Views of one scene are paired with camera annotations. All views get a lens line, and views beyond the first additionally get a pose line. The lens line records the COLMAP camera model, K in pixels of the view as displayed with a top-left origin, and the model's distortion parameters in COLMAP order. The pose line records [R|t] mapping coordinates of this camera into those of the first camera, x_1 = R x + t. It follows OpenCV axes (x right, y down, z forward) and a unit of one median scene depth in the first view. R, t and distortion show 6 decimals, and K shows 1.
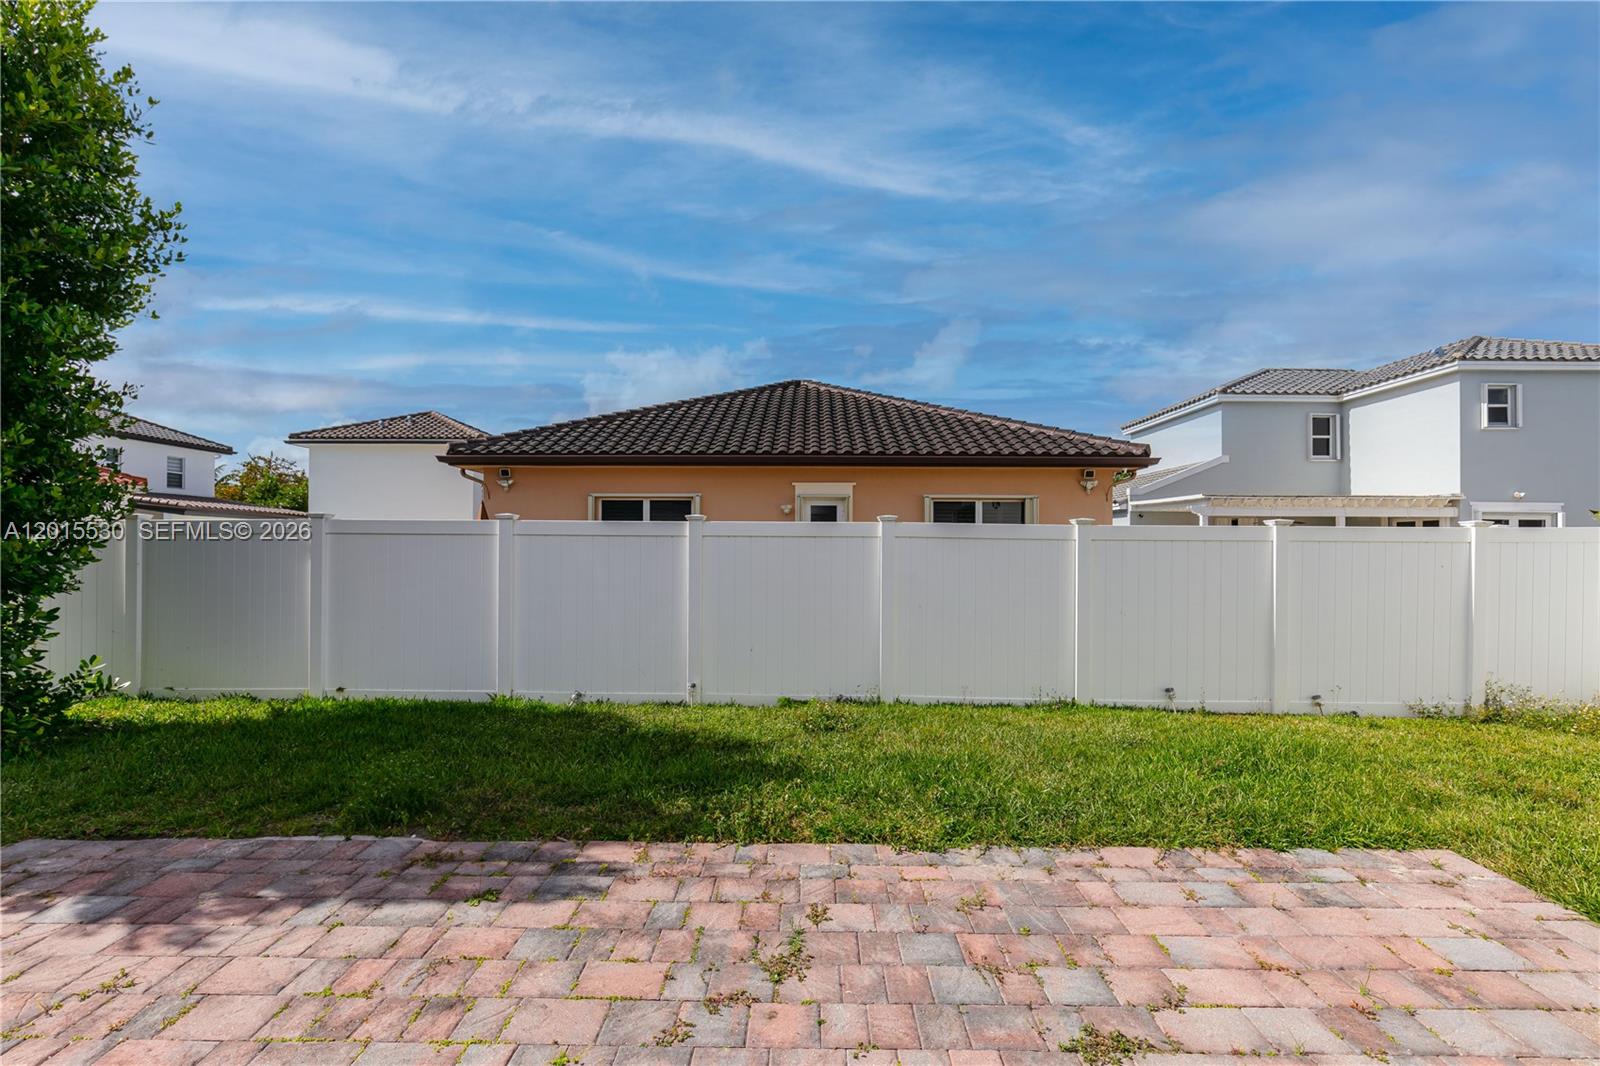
lens RADIAL K [[757.0, 0, 796.0], [0, 757.0, 539.2], [0, 0, 1]] dist [0.000808, -0.000828]
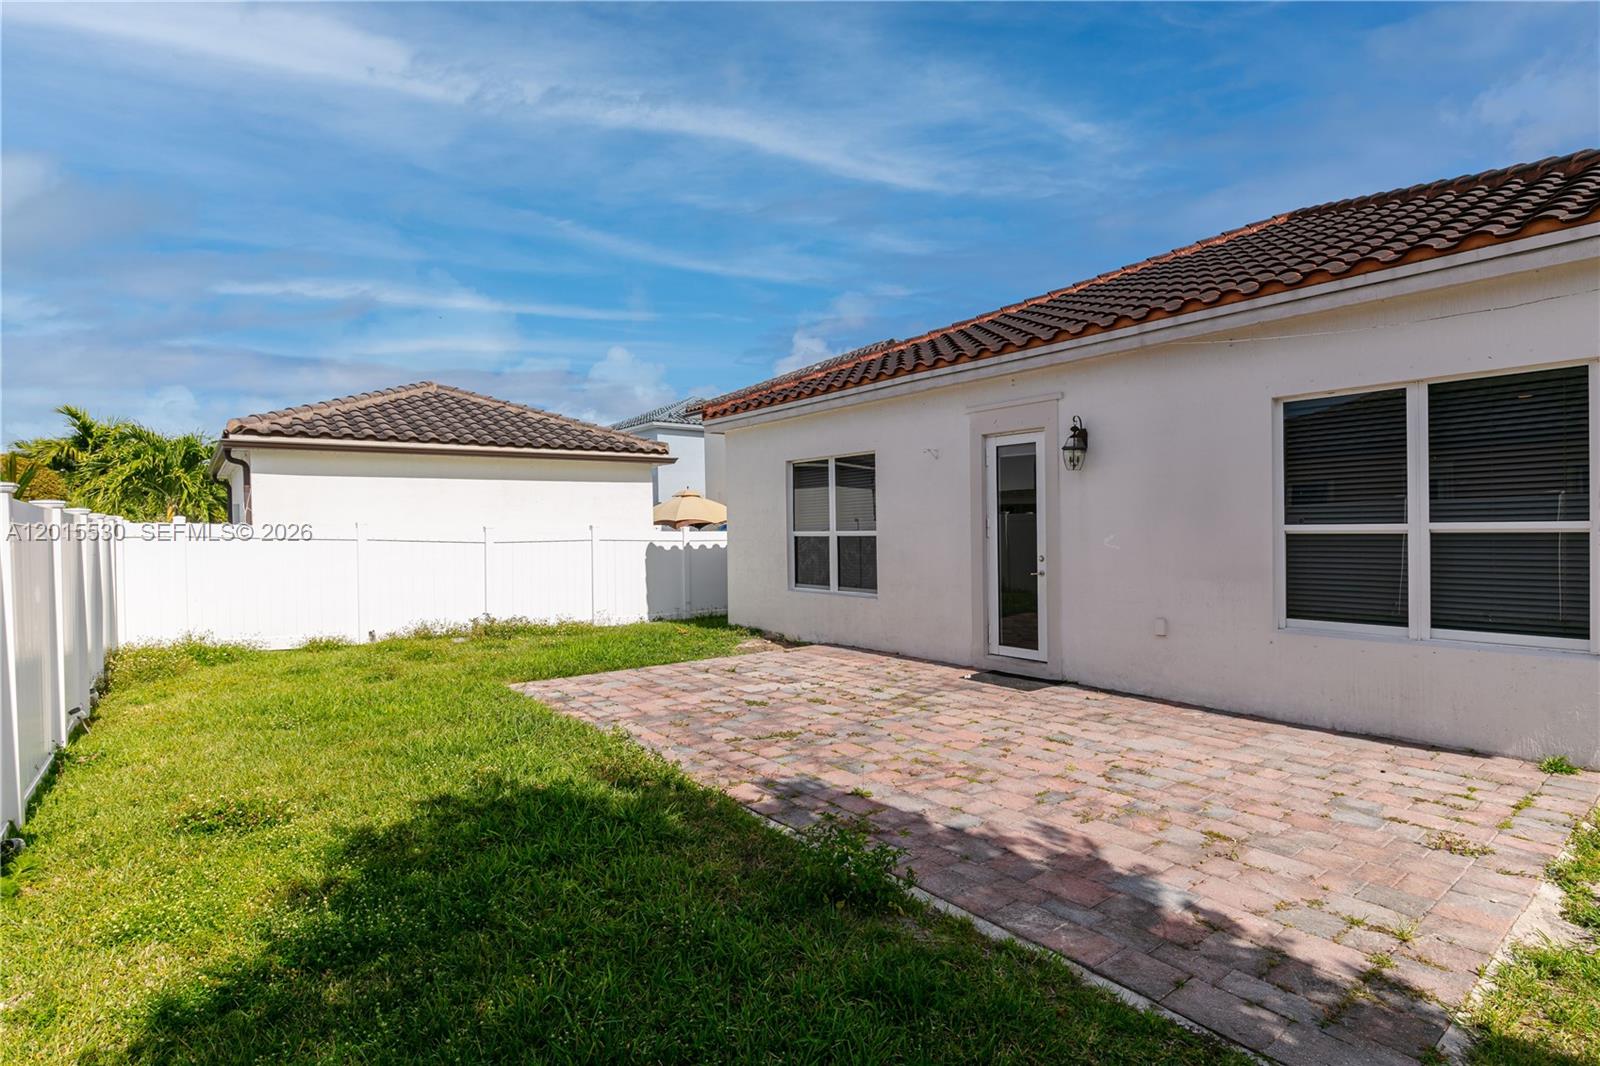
lens RADIAL K [[787.9, 0, 802.9], [0, 787.9, 538.7], [0, 0, 1]] dist [0.000100, -0.000413]
pose [[-0.638428, -0.005427, 0.769662, -1.282303], [0.005250, 0.999921, 0.011406, 0.013133], [-0.769663, 0.011323, -0.638350, 1.781043]]
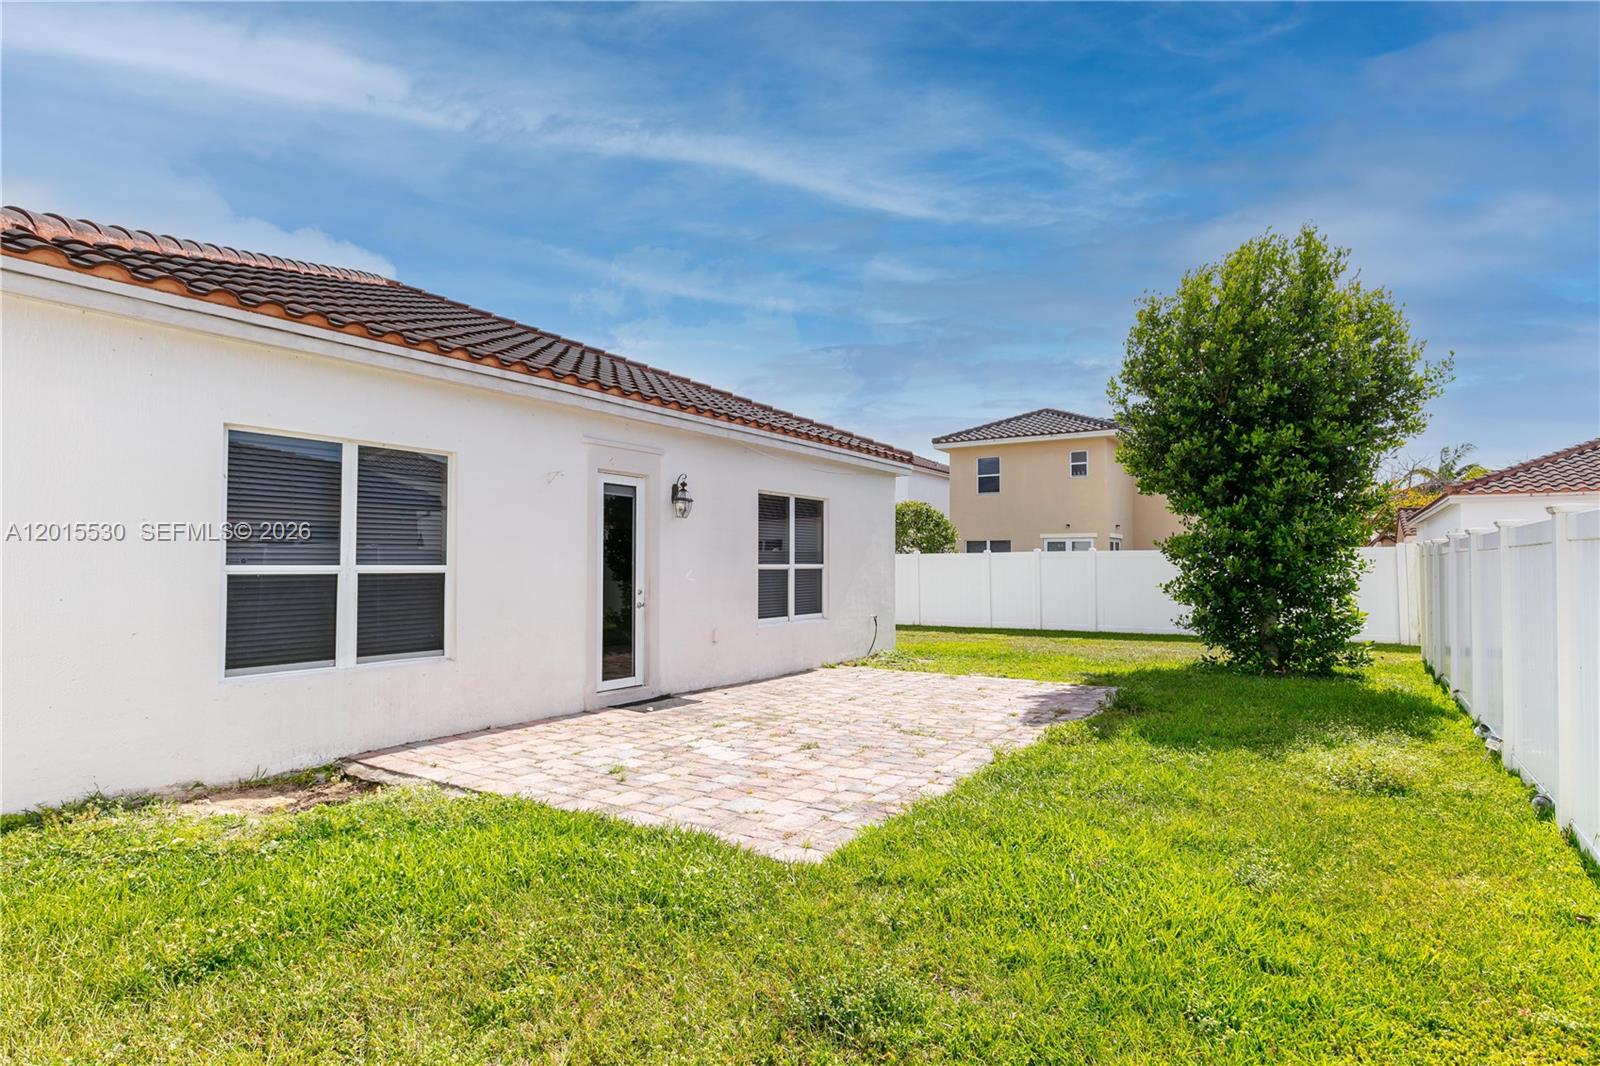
lens RADIAL K [[835.7, 0, 808.8], [0, 835.7, 536.7], [0, 0, 1]] dist [-0.001214, 0.000023]
pose [[-0.525337, -0.034858, -0.850180, 1.912695], [0.002563, 0.999091, -0.042547, 0.038205], [0.850890, -0.024530, -0.524771, 1.670265]]
